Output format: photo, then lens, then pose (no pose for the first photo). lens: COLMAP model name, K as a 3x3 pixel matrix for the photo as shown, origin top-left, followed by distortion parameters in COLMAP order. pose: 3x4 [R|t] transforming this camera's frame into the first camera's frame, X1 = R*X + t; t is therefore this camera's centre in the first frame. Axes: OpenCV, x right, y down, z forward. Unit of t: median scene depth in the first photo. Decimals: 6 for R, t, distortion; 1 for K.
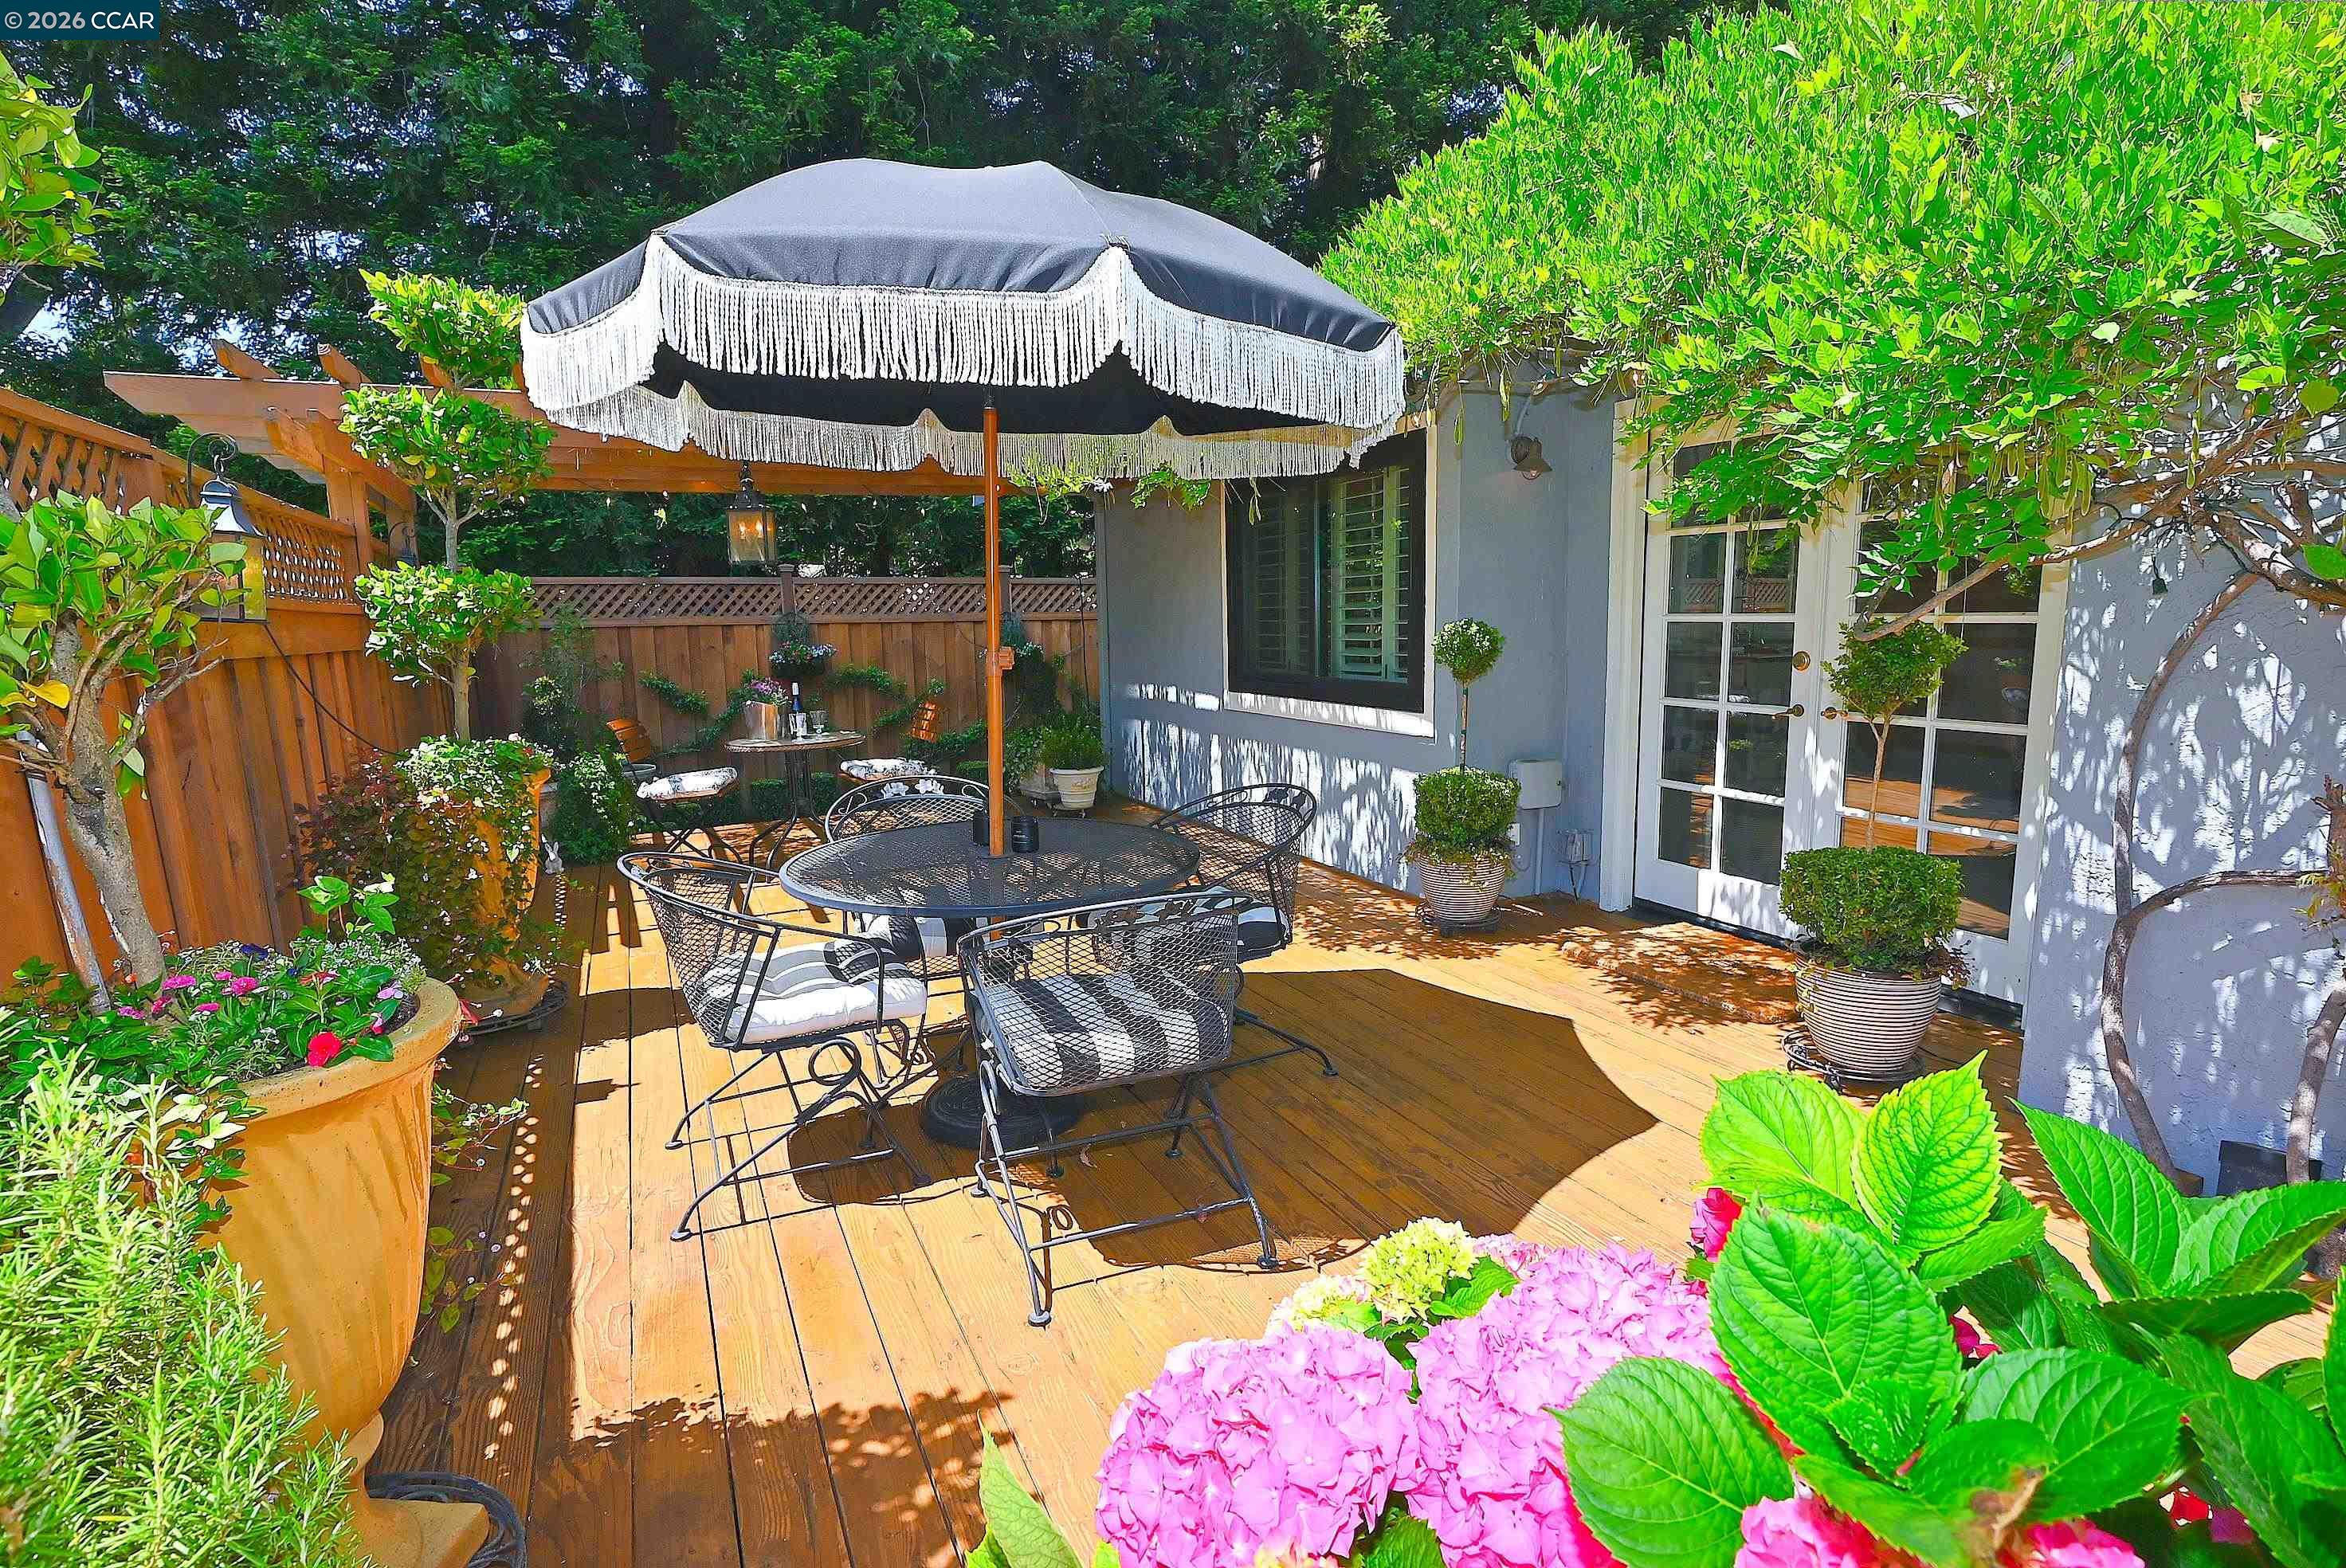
lens RADIAL K [[1153.6, 0, 1162.1], [0, 1153.6, 800.1], [0, 0, 1]] dist [0.004640, 0.000606]
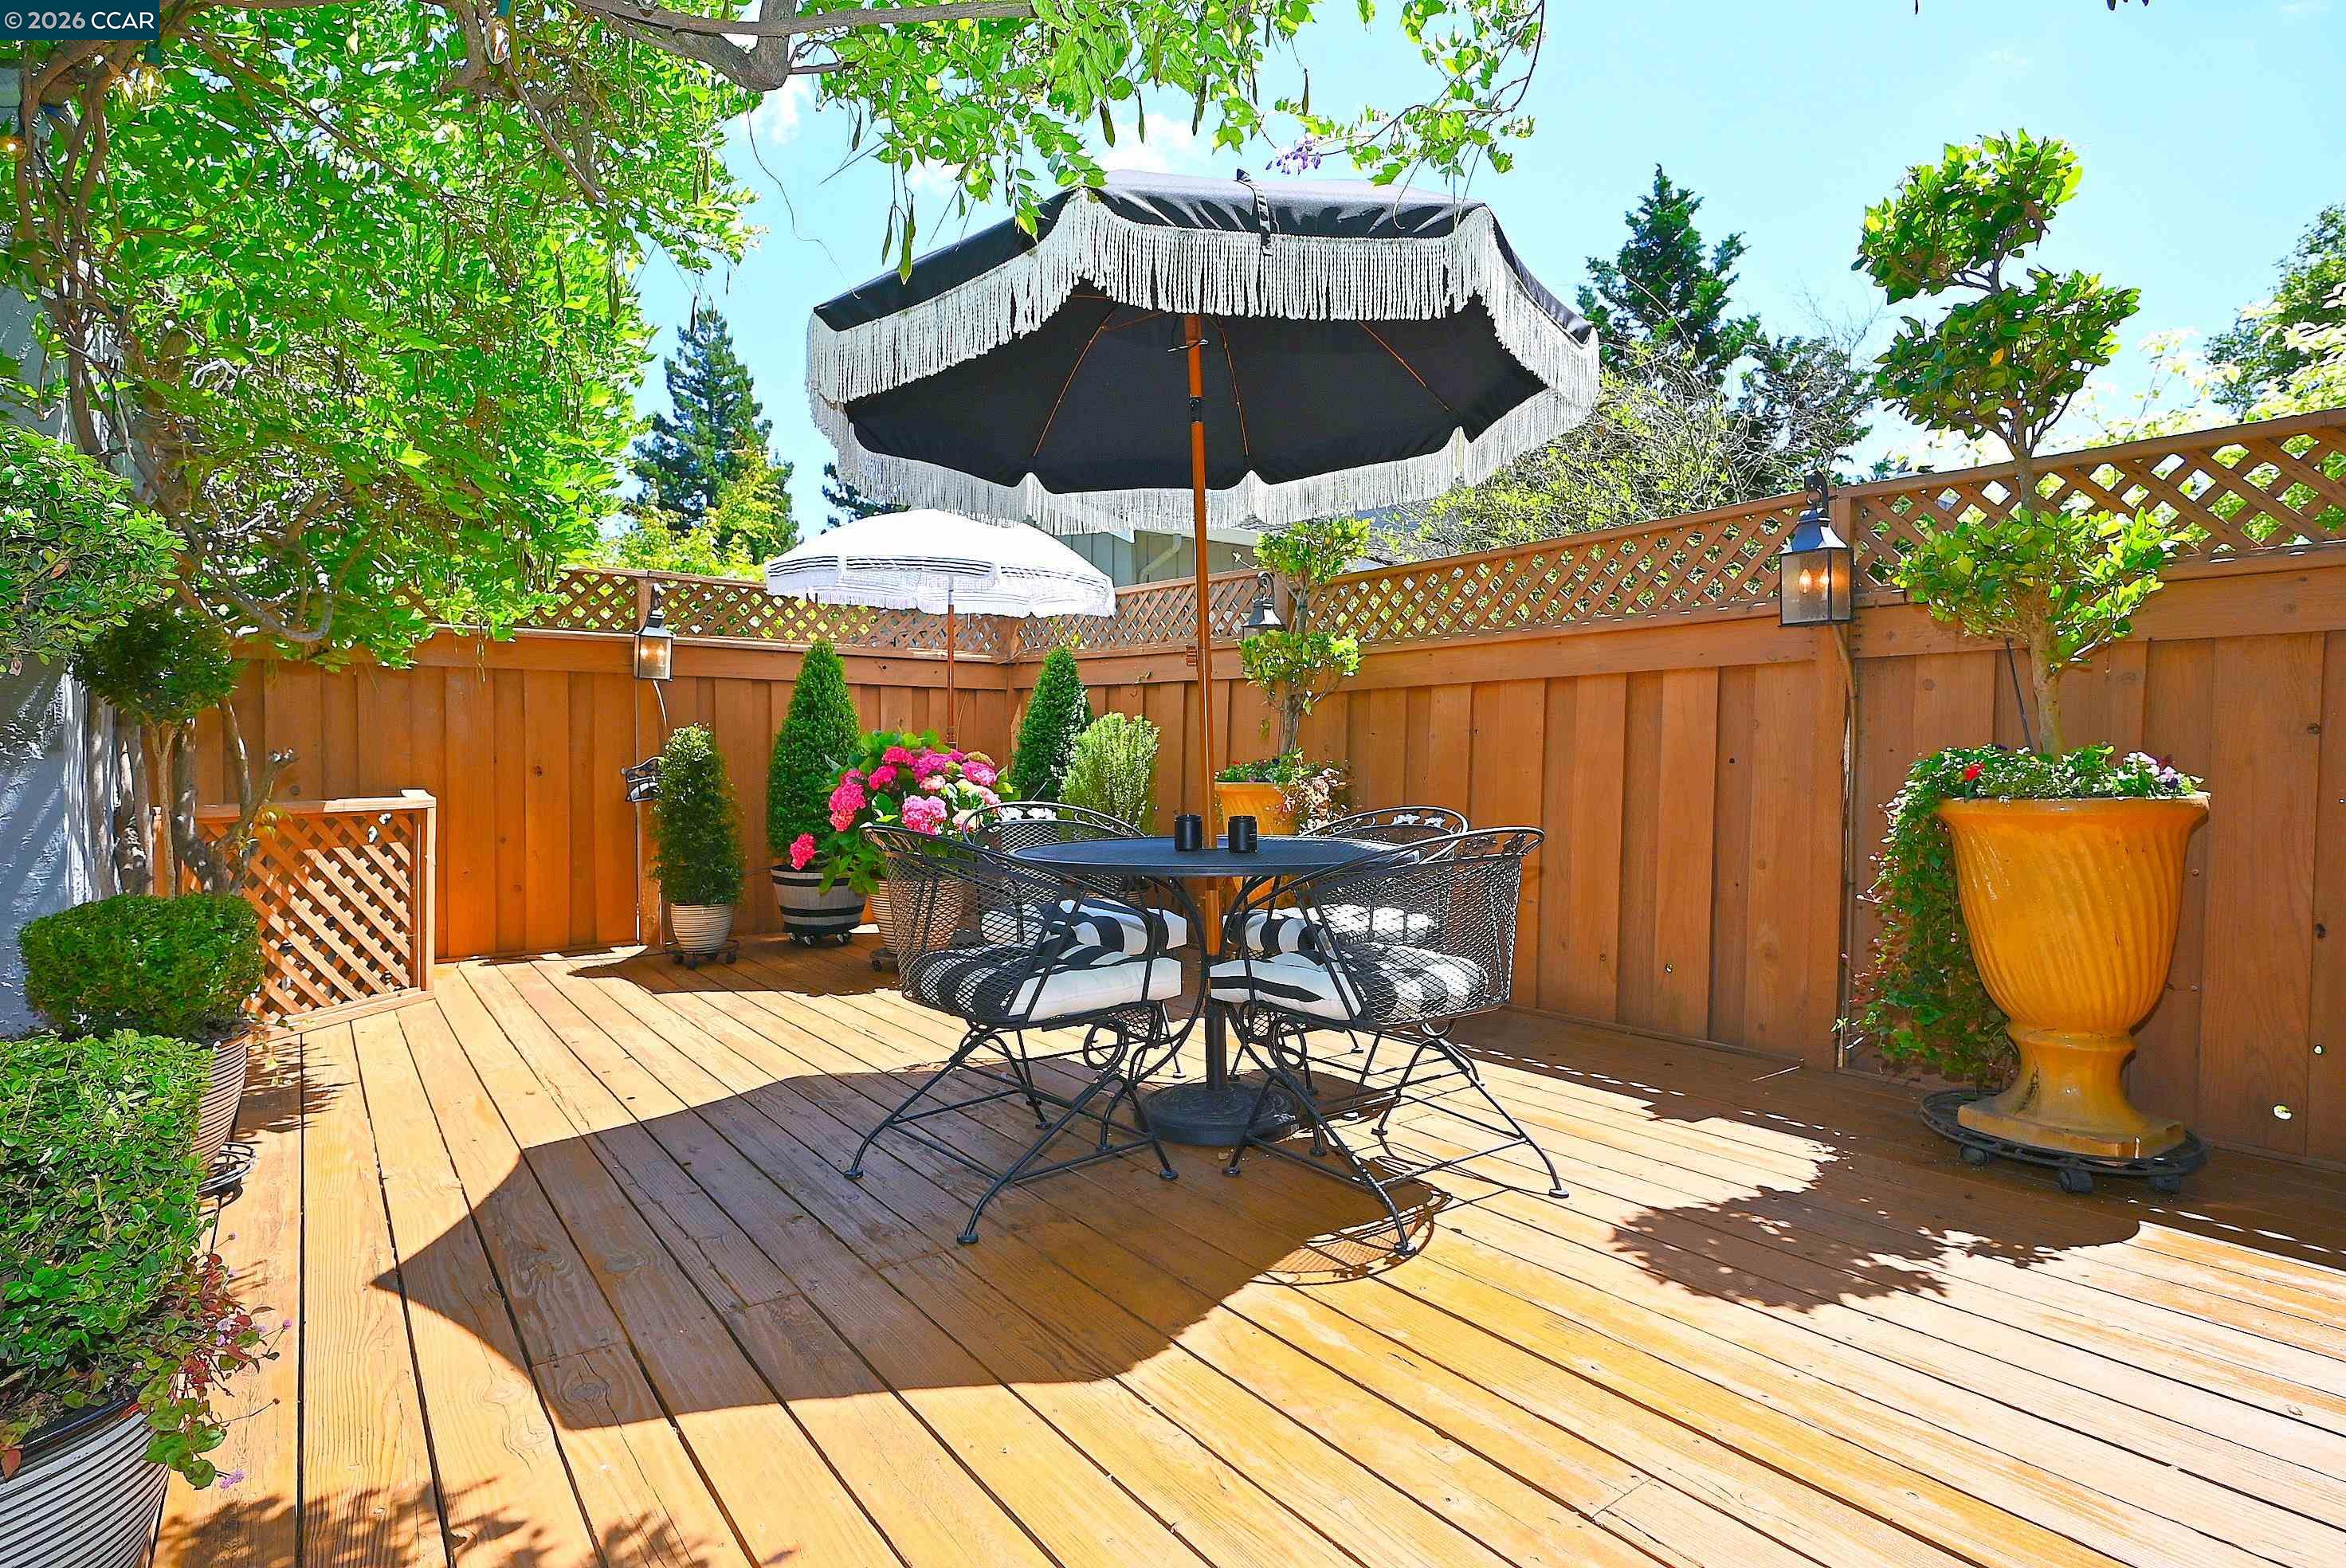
lens RADIAL K [[1153.6, 0, 1167.9], [0, 1153.6, 776.2], [0, 0, 1]] dist [0.004640, 0.000606]
pose [[-0.976581, 0.026901, -0.213464, 0.056725], [-0.011378, 0.984307, 0.176099, -0.101056], [0.214851, 0.174403, -0.960949, 1.018582]]
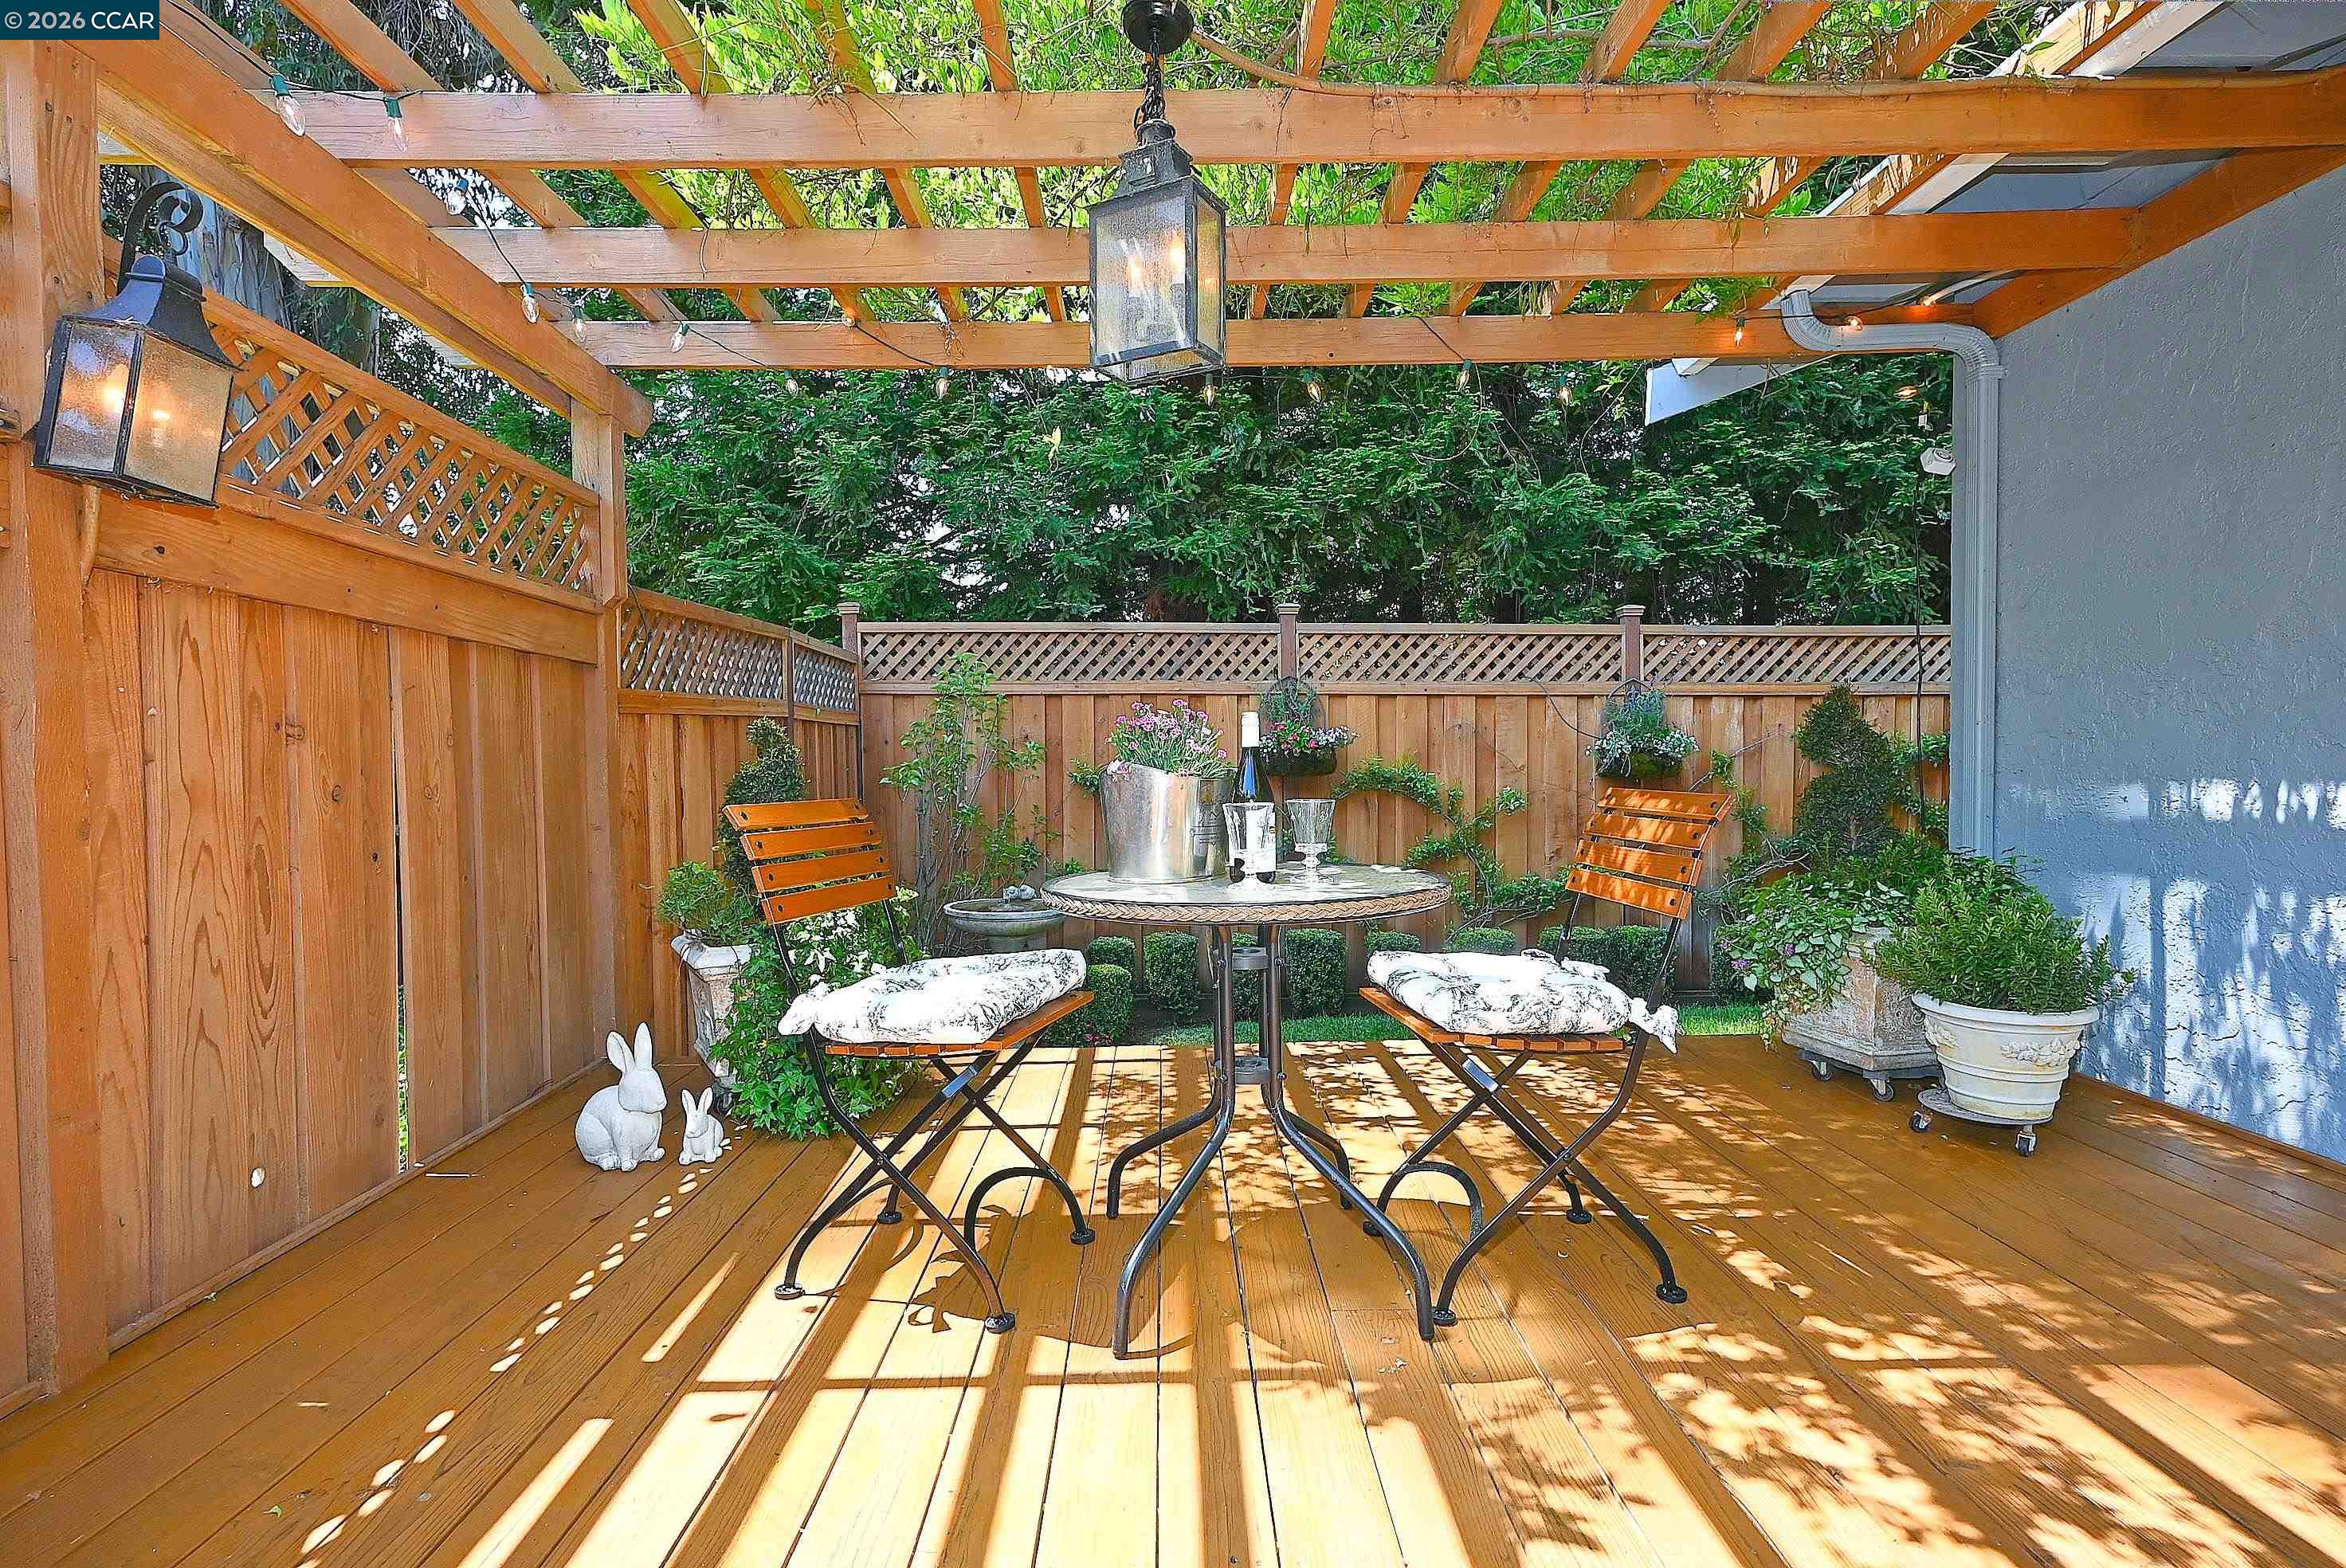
lens RADIAL K [[1153.6, 0, 1169.6], [0, 1153.6, 780.6], [0, 0, 1]] dist [0.004640, 0.000606]
pose [[0.911002, 0.023157, -0.411752, -0.212174], [-0.078172, 0.990018, -0.117277, -0.043527], [0.404926, 0.139027, 0.903718, 0.727318]]
